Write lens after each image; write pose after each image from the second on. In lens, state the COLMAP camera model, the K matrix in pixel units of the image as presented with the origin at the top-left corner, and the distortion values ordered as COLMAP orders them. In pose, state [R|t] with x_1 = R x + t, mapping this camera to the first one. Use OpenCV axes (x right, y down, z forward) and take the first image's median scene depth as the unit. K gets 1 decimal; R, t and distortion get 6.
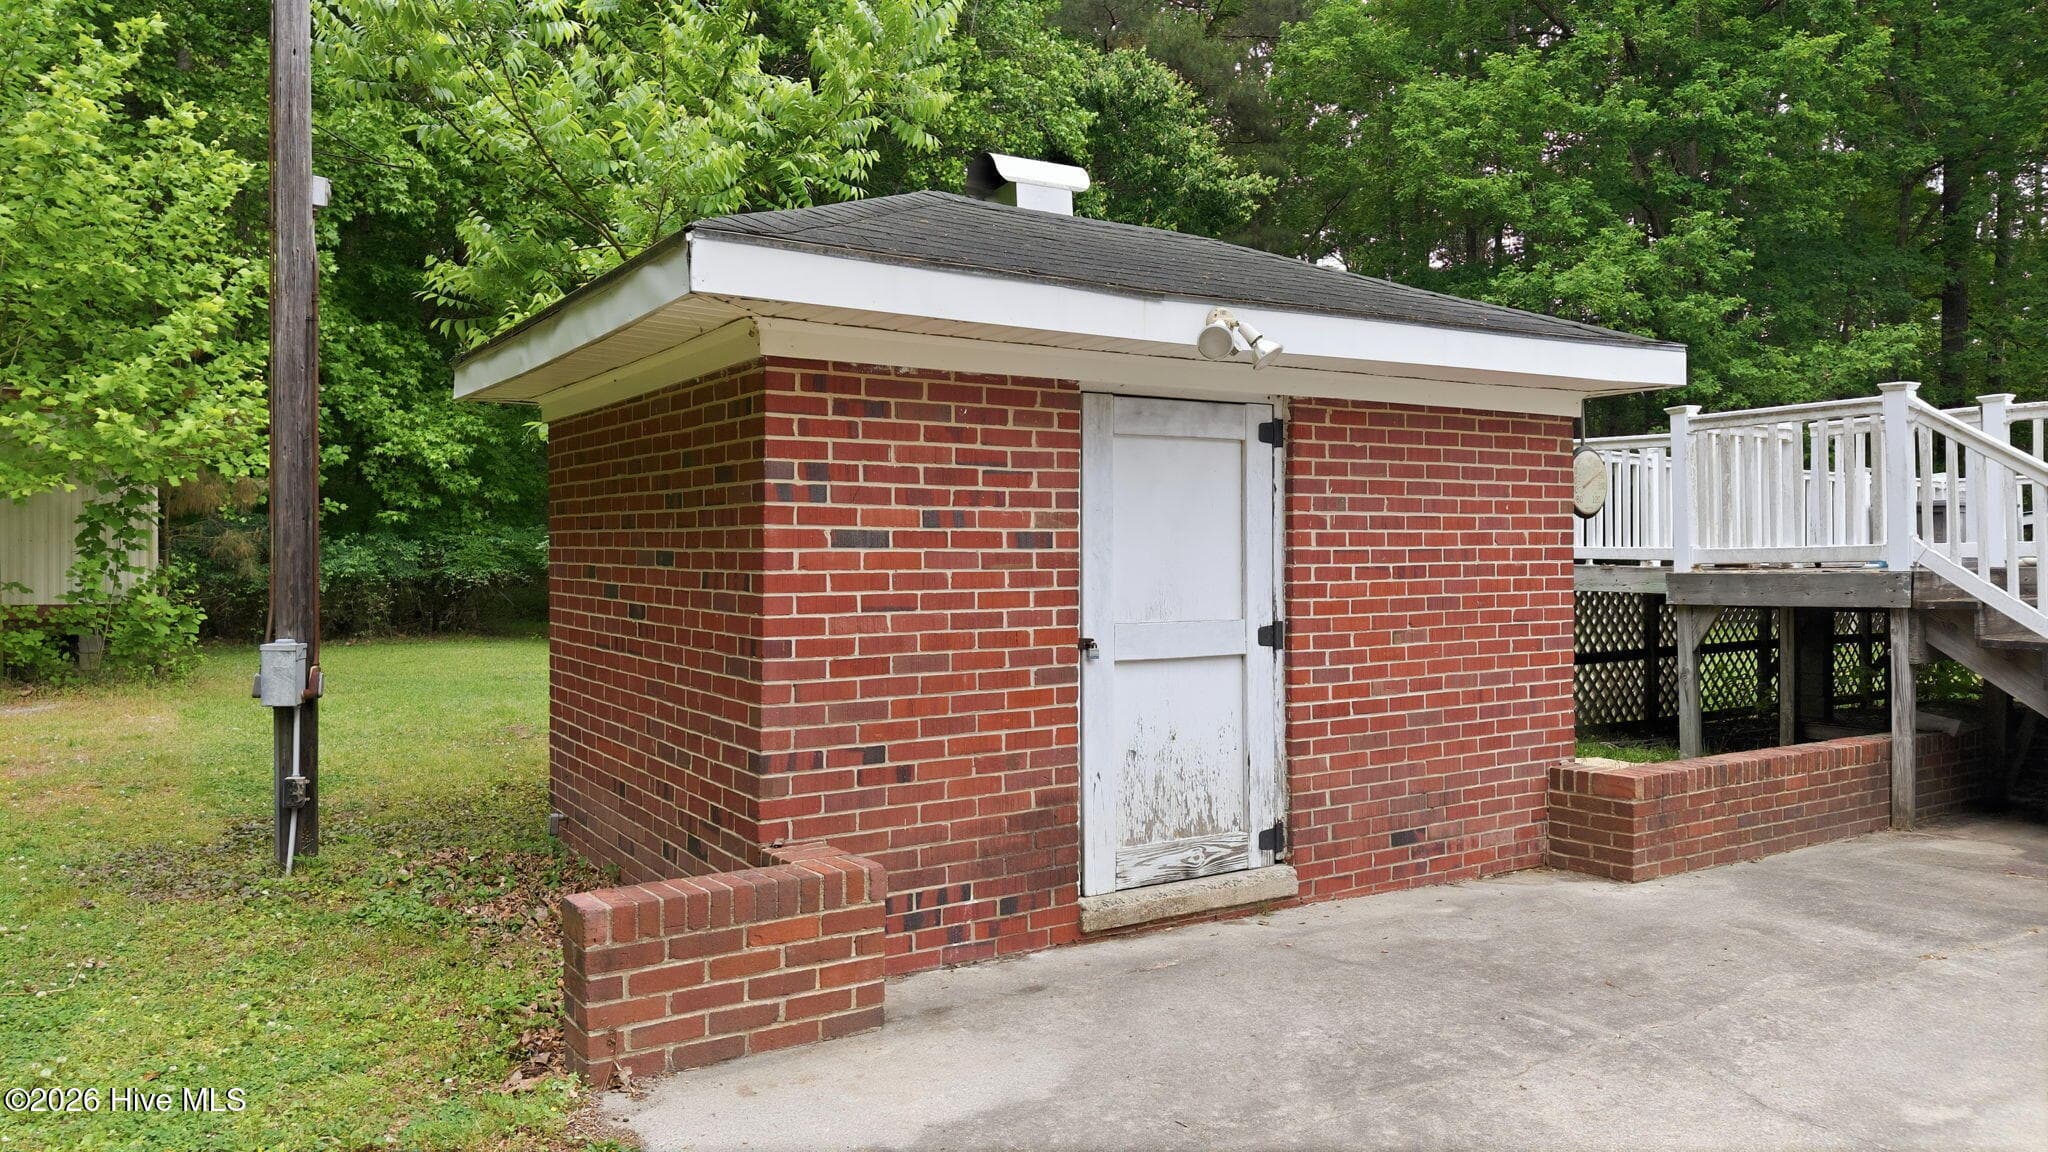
lens RADIAL K [[1385.3, 0, 1002.8], [0, 1385.3, 561.8], [0, 0, 1]] dist [0.035604, -0.047920]
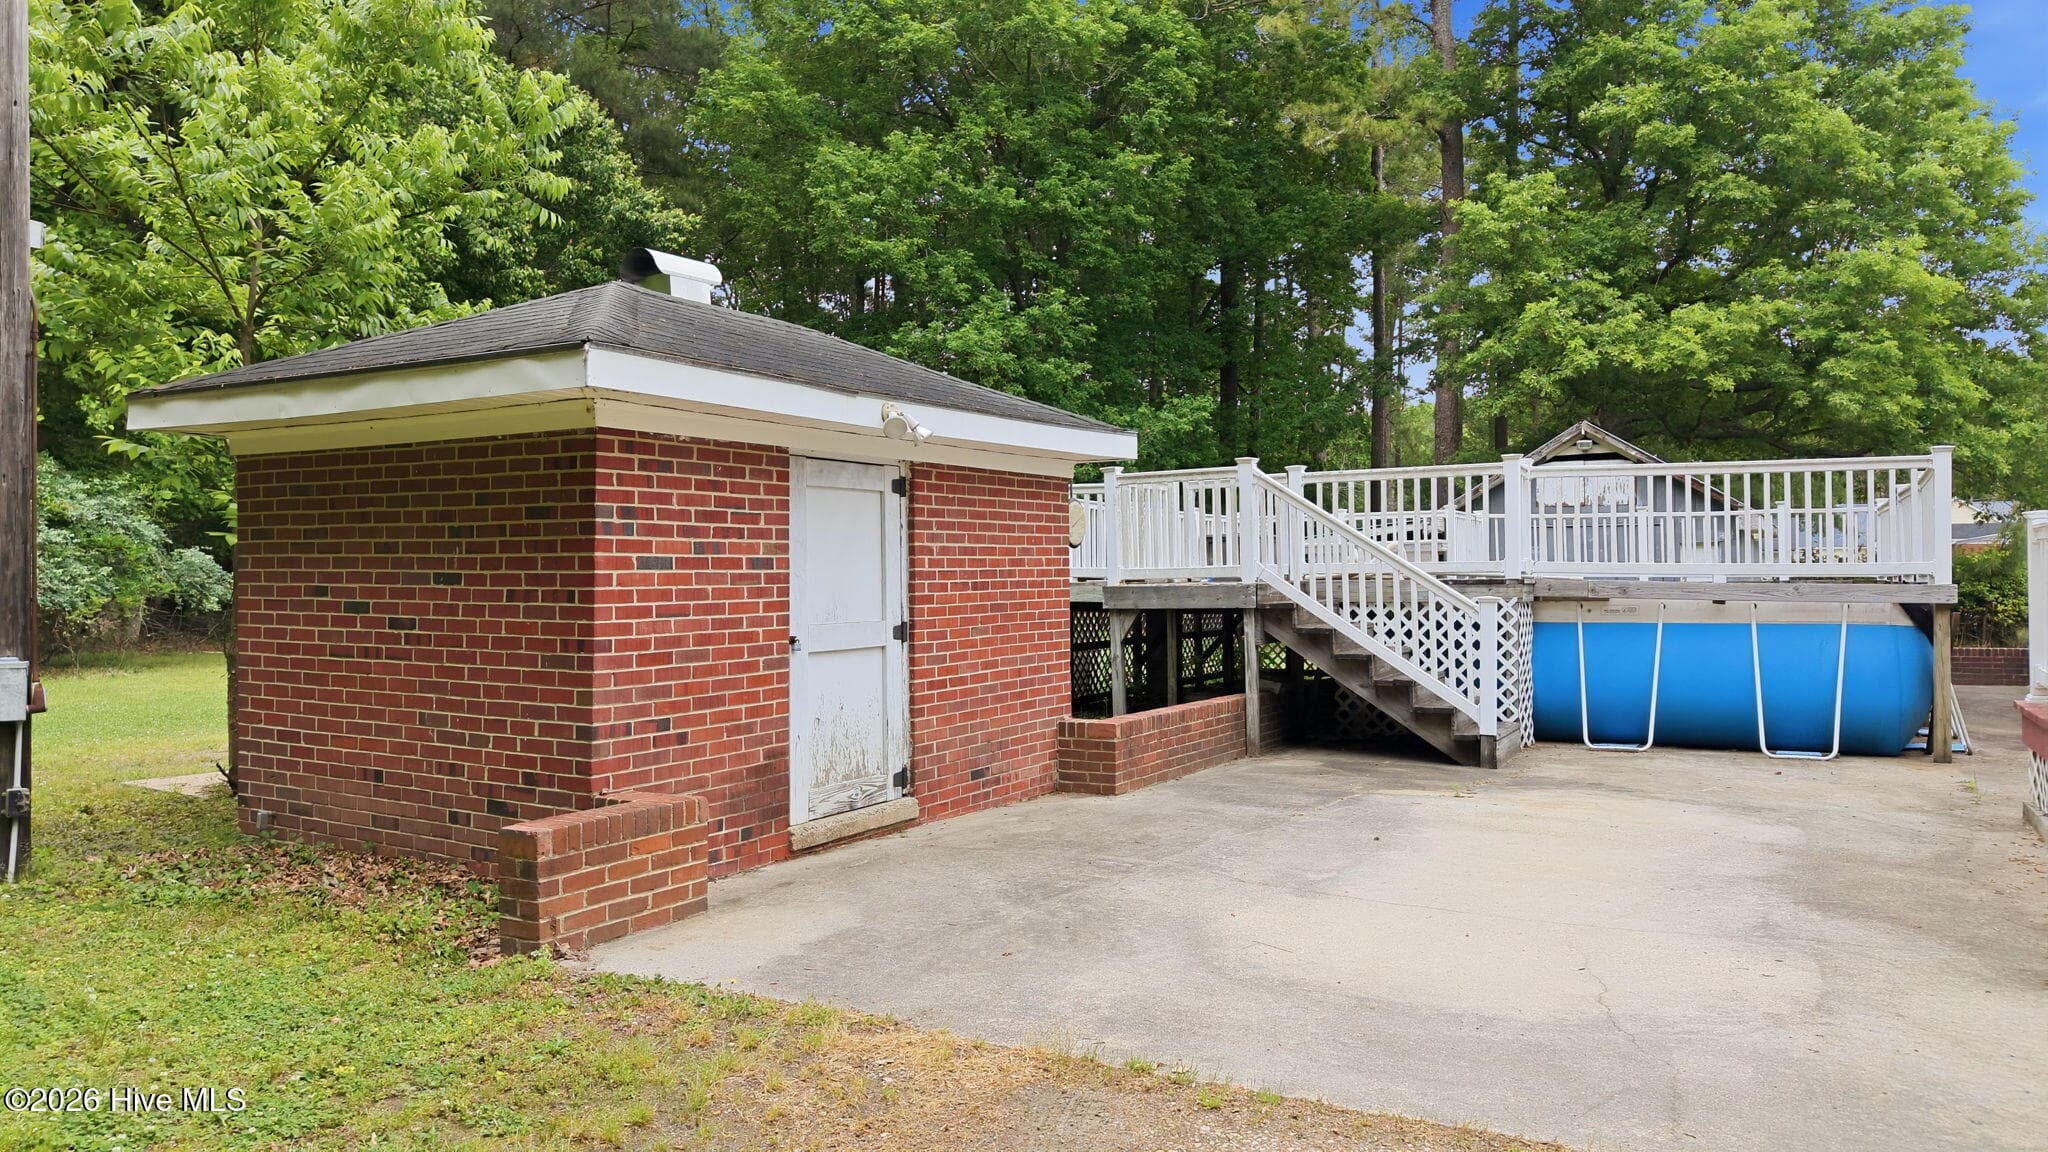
lens RADIAL K [[1385.3, 0, 1019.1], [0, 1385.3, 570.6], [0, 0, 1]] dist [0.035604, -0.047920]
pose [[0.896388, -0.001776, 0.443267, -0.288172], [0.005106, 0.999967, -0.006319, 0.000622], [-0.443241, 0.007927, 0.896367, -0.272062]]
